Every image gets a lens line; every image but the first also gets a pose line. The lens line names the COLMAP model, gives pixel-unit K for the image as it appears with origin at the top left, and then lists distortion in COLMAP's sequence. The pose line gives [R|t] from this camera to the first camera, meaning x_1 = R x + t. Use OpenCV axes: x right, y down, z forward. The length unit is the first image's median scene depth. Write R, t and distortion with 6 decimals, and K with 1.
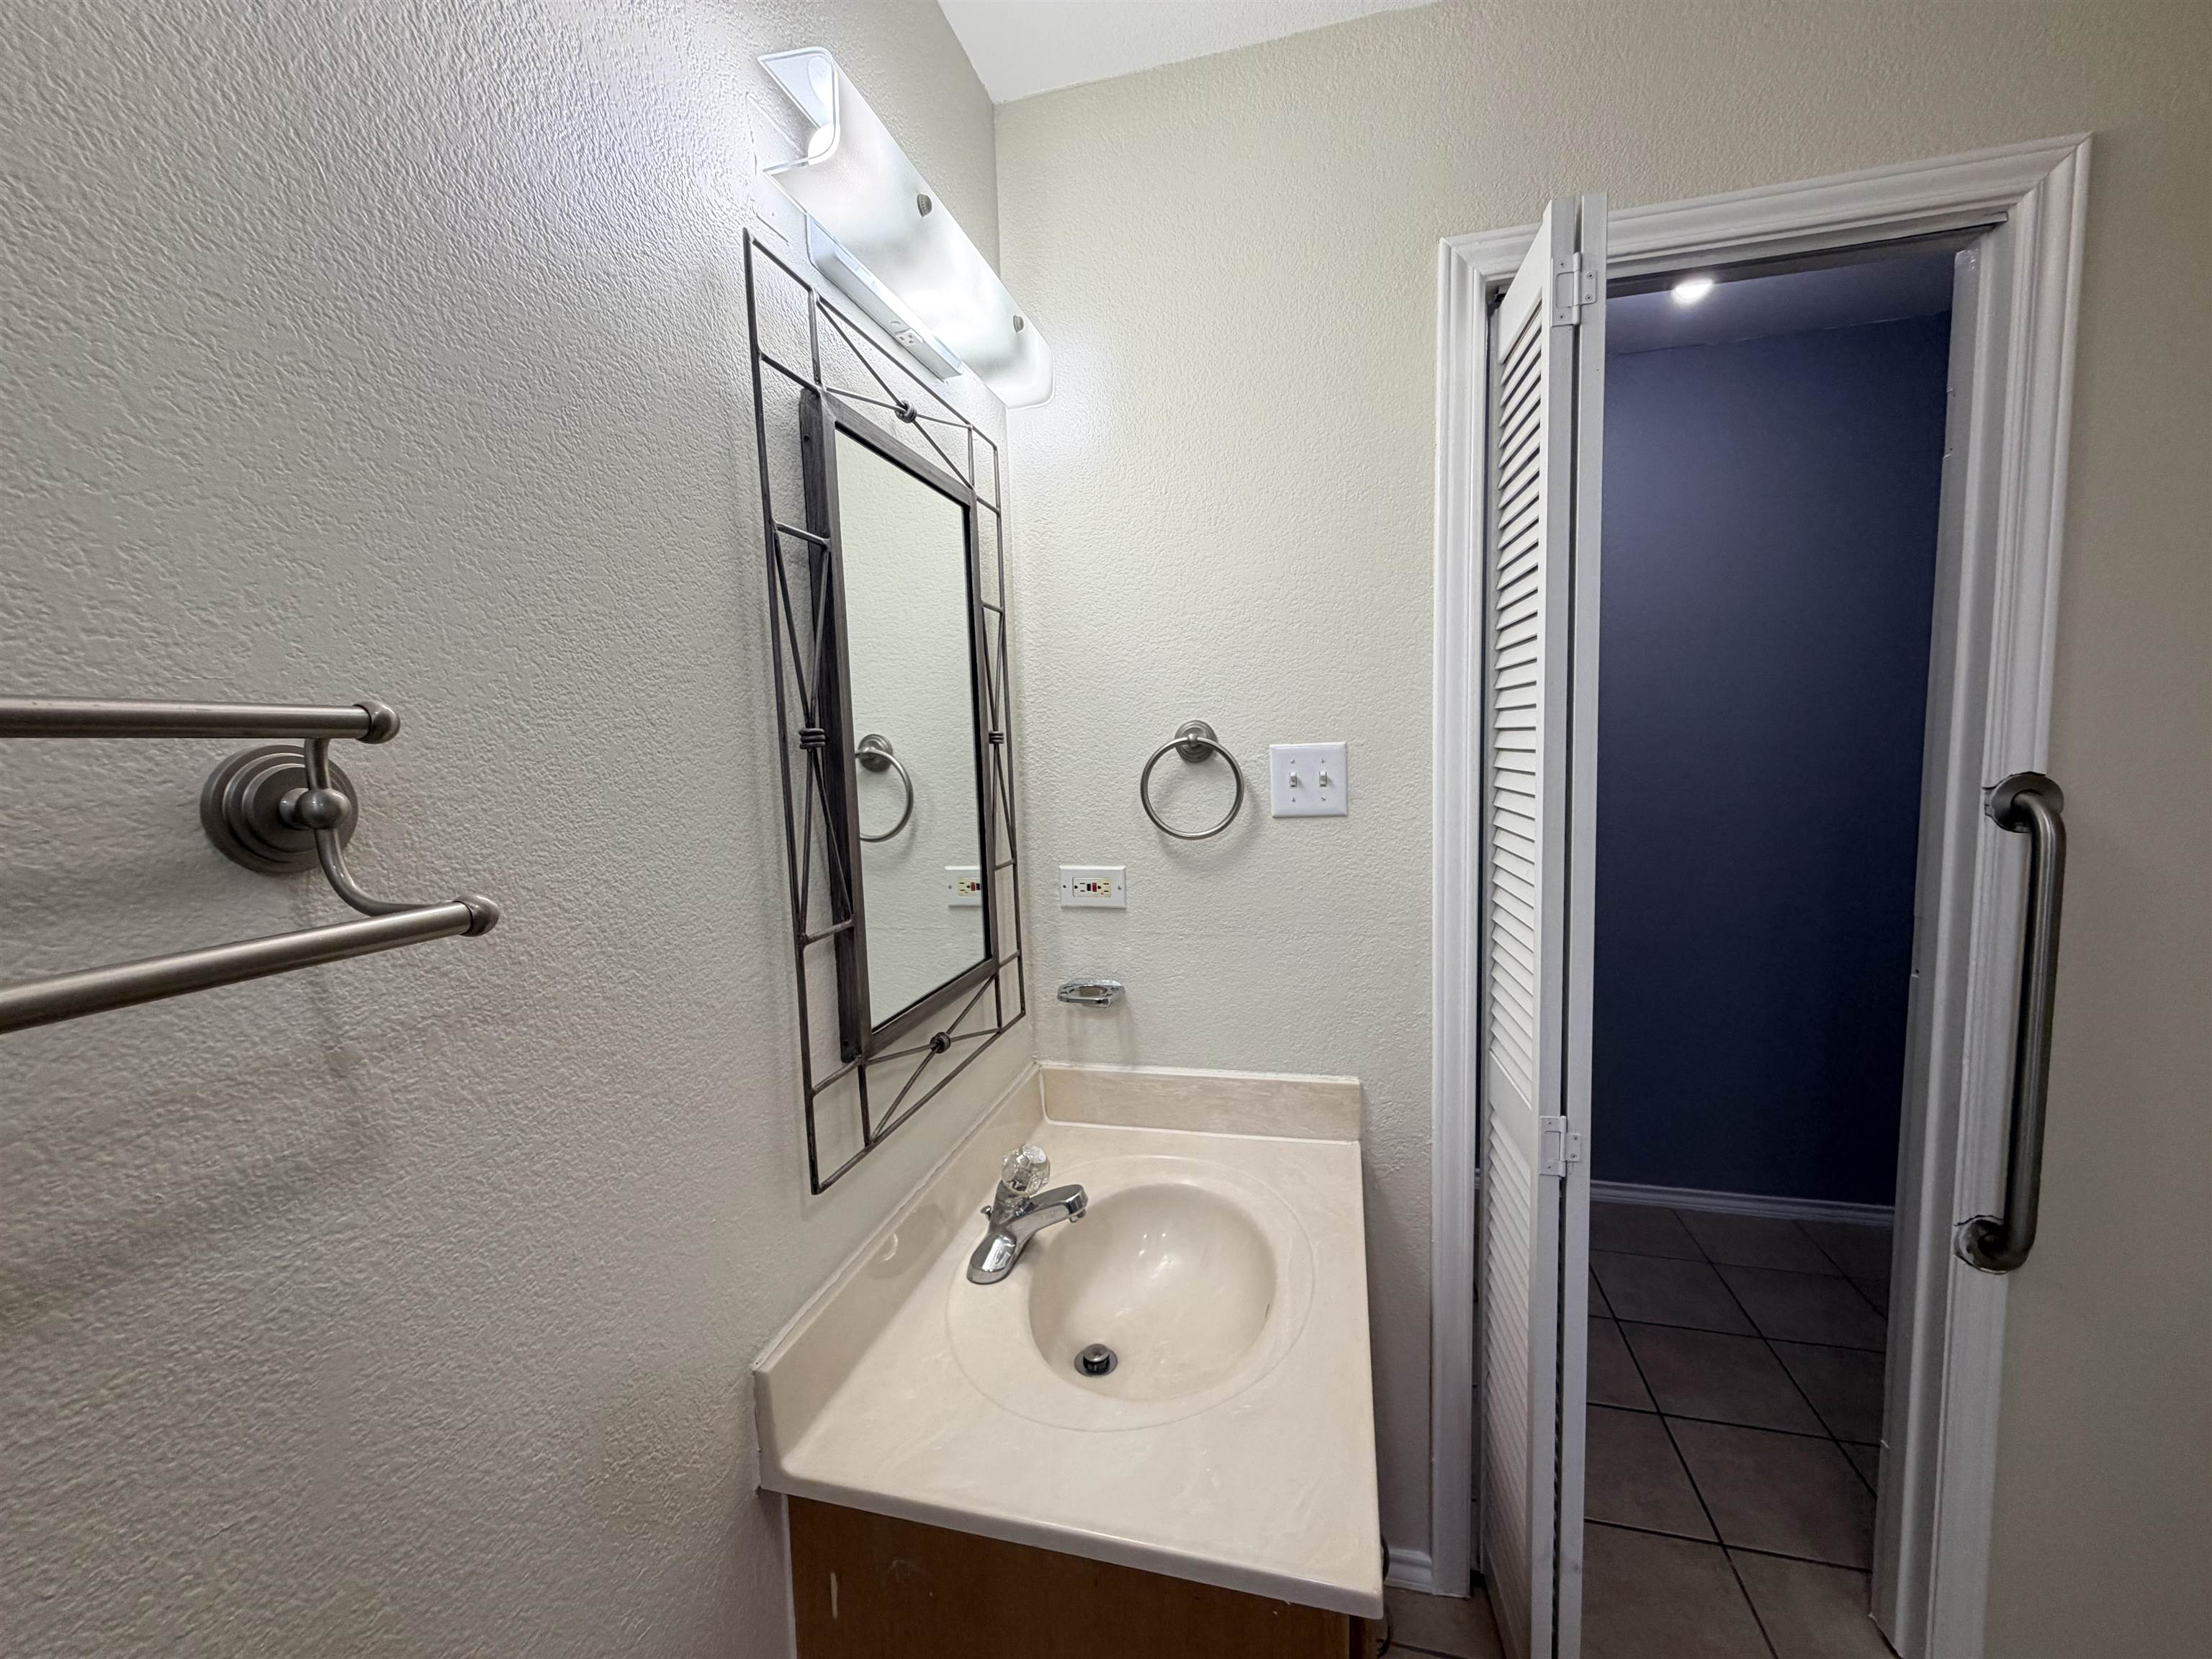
lens RADIAL K [[882.7, 0, 1099.8], [0, 882.7, 826.5], [0, 0, 1]] dist [0.000117, 0.000116]
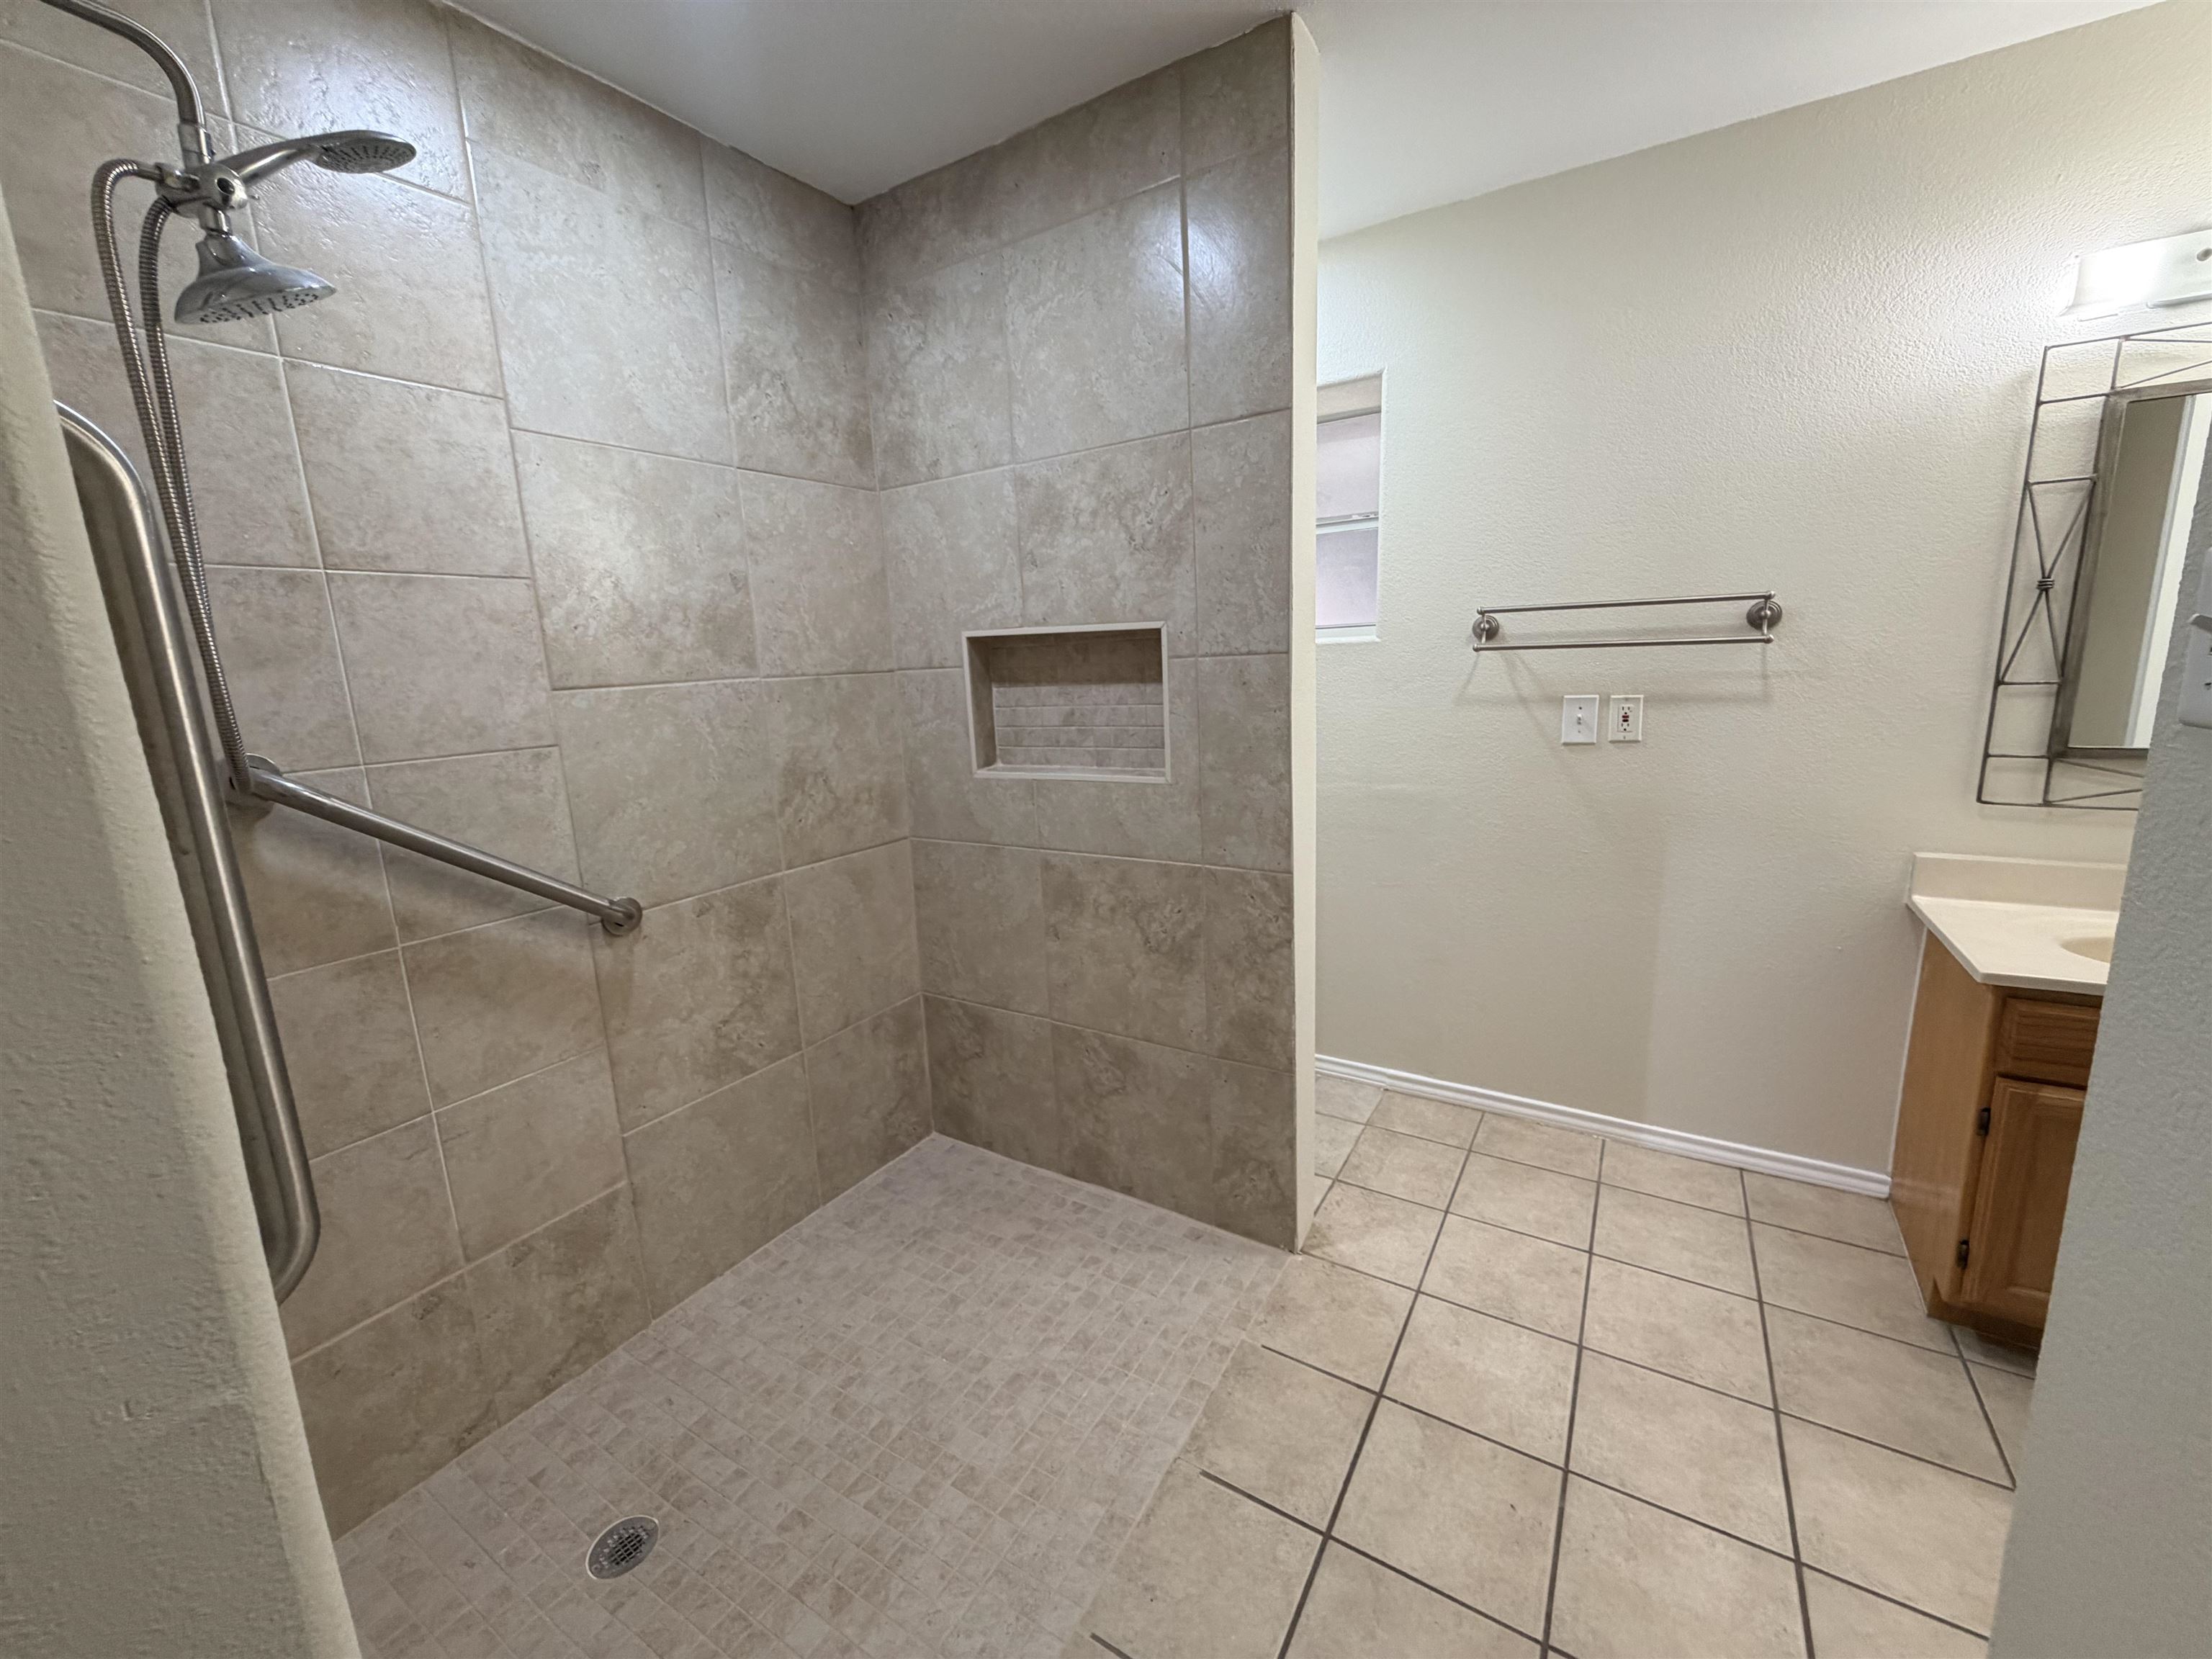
lens RADIAL K [[882.7, 0, 1099.8], [0, 882.7, 826.5], [0, 0, 1]] dist [0.000117, 0.000116]
pose [[-0.293777, 0.226541, -0.928641, 3.507173], [-0.039205, 0.967837, 0.248505, 0.030068], [0.955070, 0.109413, -0.275447, -0.684539]]
